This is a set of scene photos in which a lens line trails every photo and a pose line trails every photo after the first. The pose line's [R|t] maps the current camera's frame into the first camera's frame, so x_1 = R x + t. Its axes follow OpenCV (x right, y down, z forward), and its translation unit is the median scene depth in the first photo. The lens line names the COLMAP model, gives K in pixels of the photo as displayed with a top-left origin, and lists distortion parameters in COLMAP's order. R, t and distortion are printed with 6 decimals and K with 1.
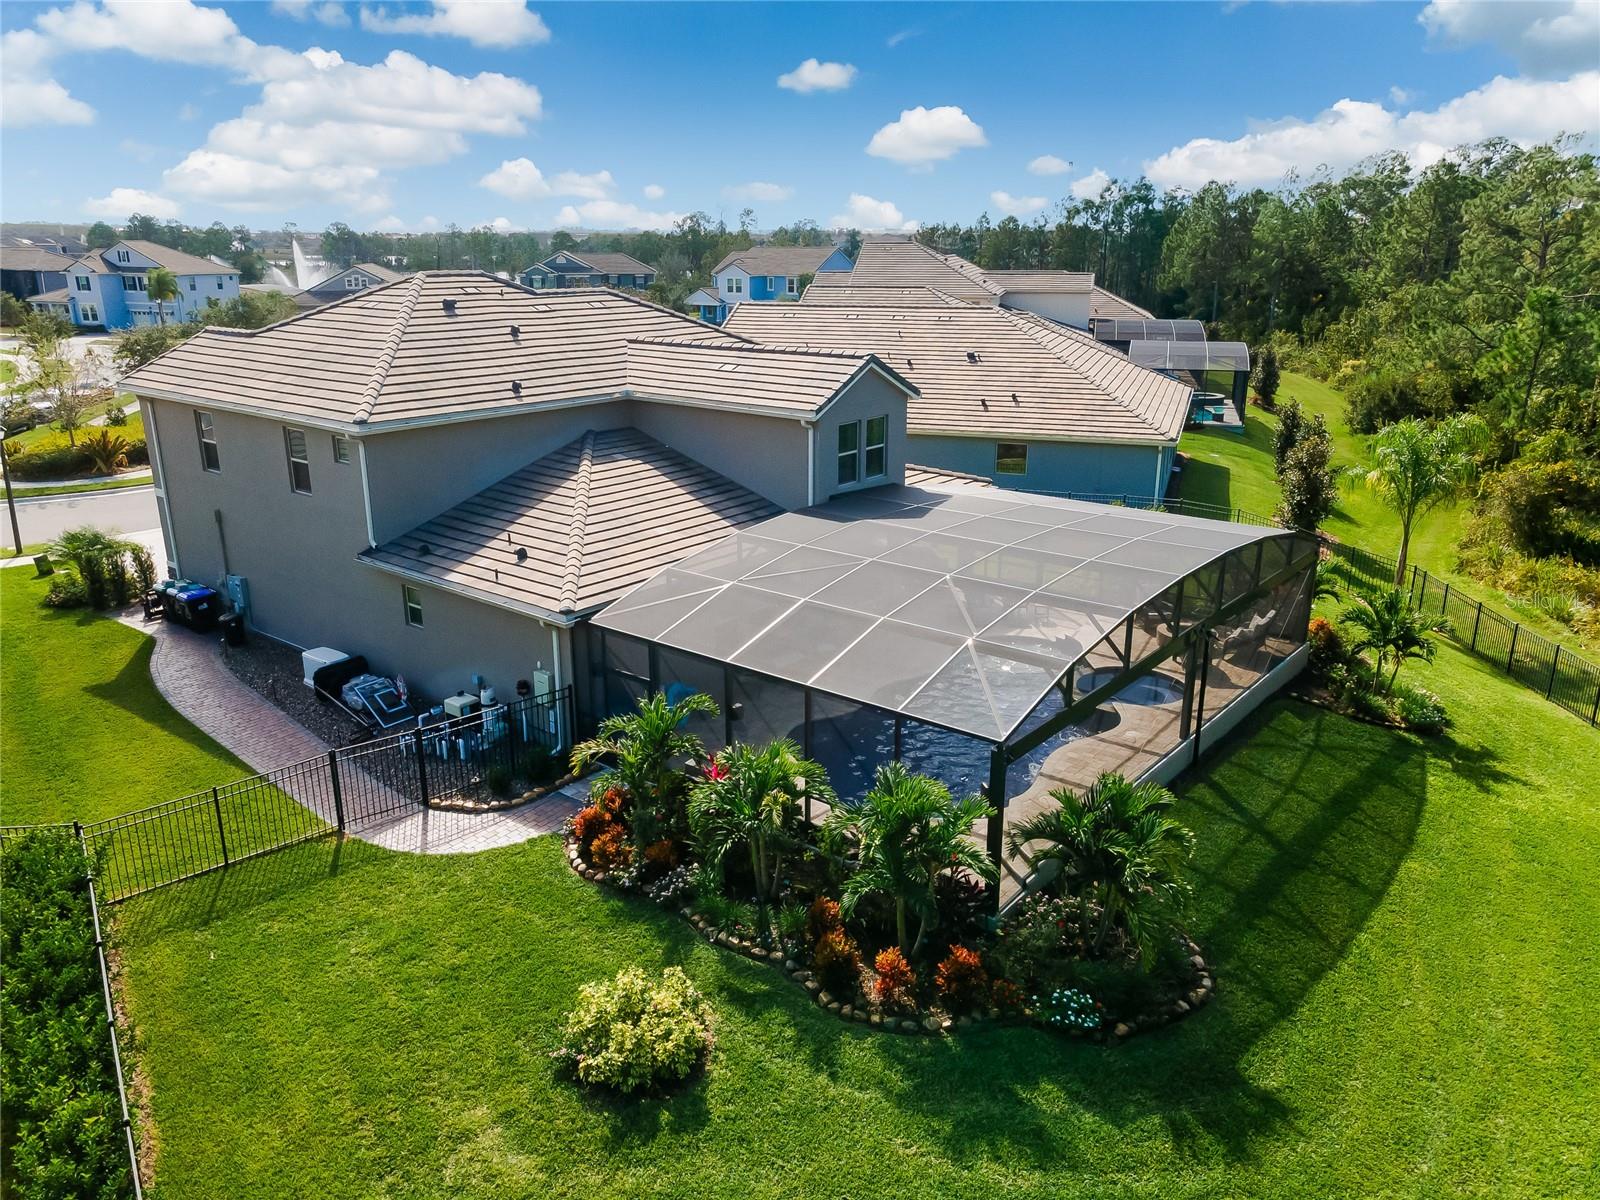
lens RADIAL K [[1175.4, 0, 785.2], [0, 1175.4, 604.5], [0, 0, 1]] dist [0.008362, 0.037726]
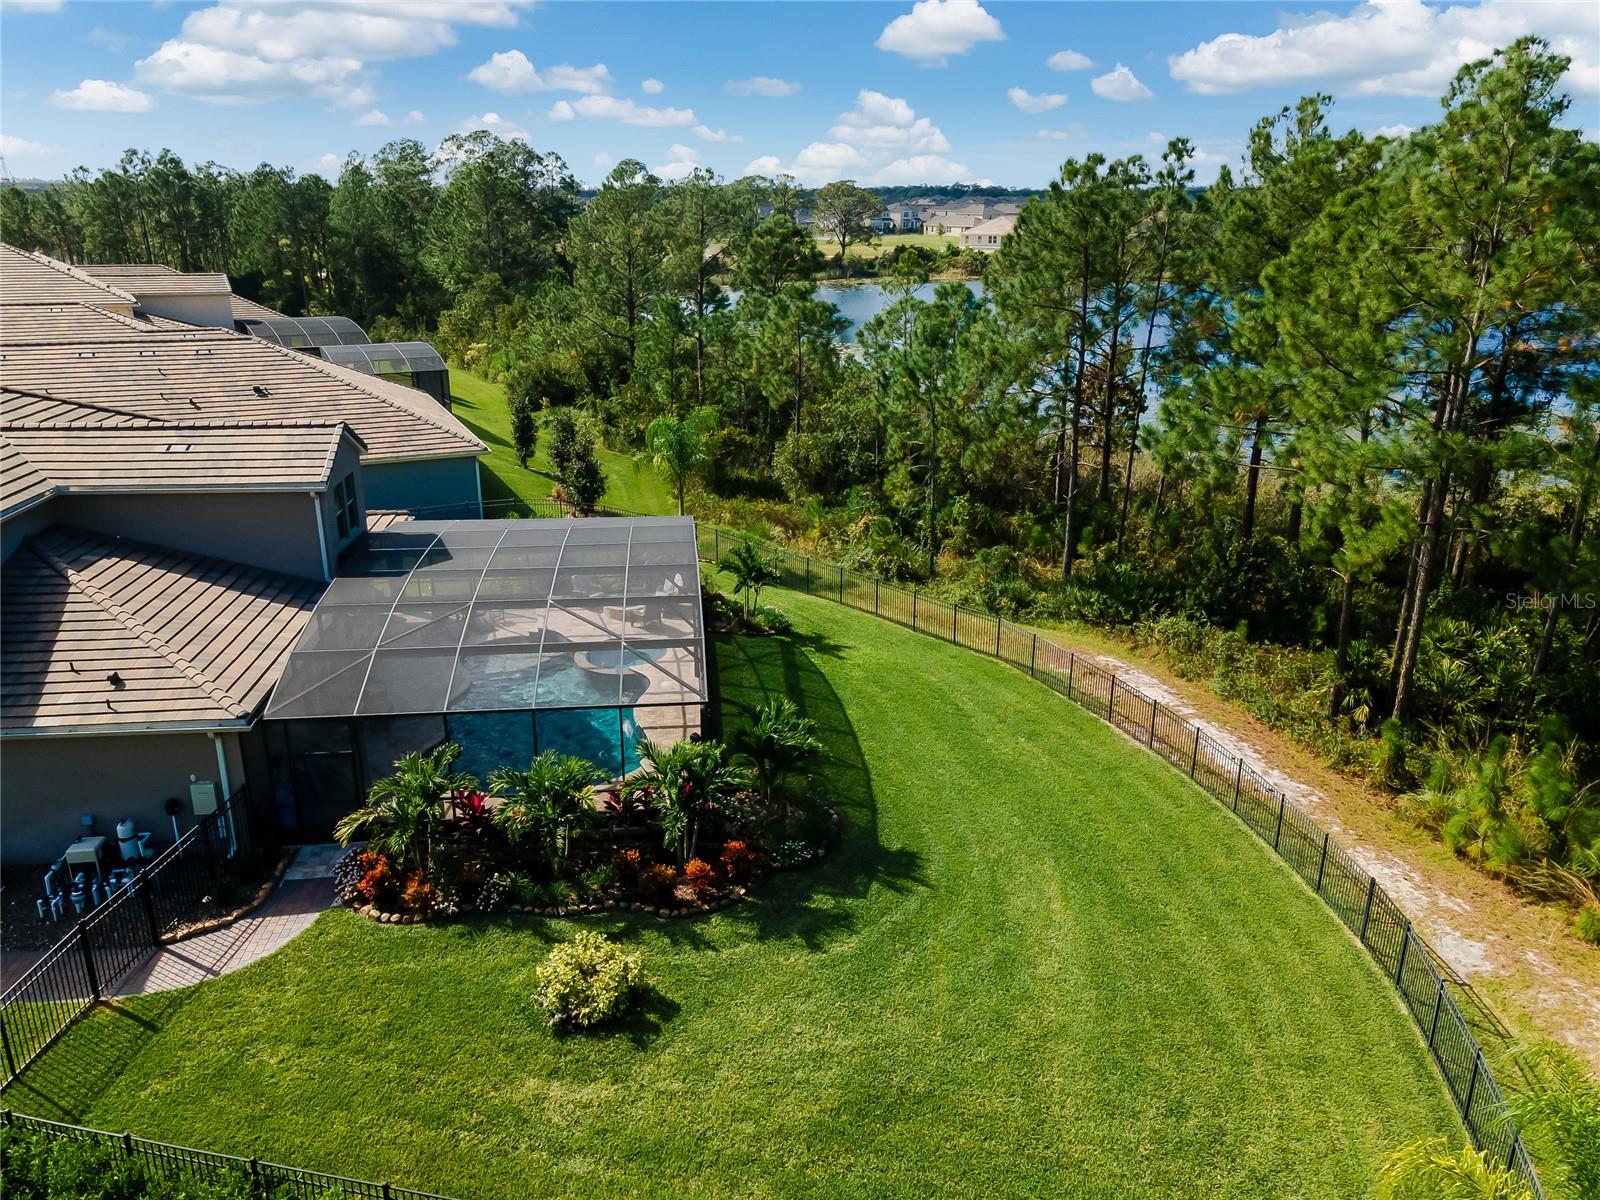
lens RADIAL K [[1175.4, 0, 802.4], [0, 1175.4, 607.1], [0, 0, 1]] dist [0.008362, 0.037726]
pose [[0.699078, -0.227144, 0.678008, -0.484712], [0.204004, 0.972151, 0.115342, -0.098774], [-0.685326, 0.057683, 0.725948, -0.101432]]
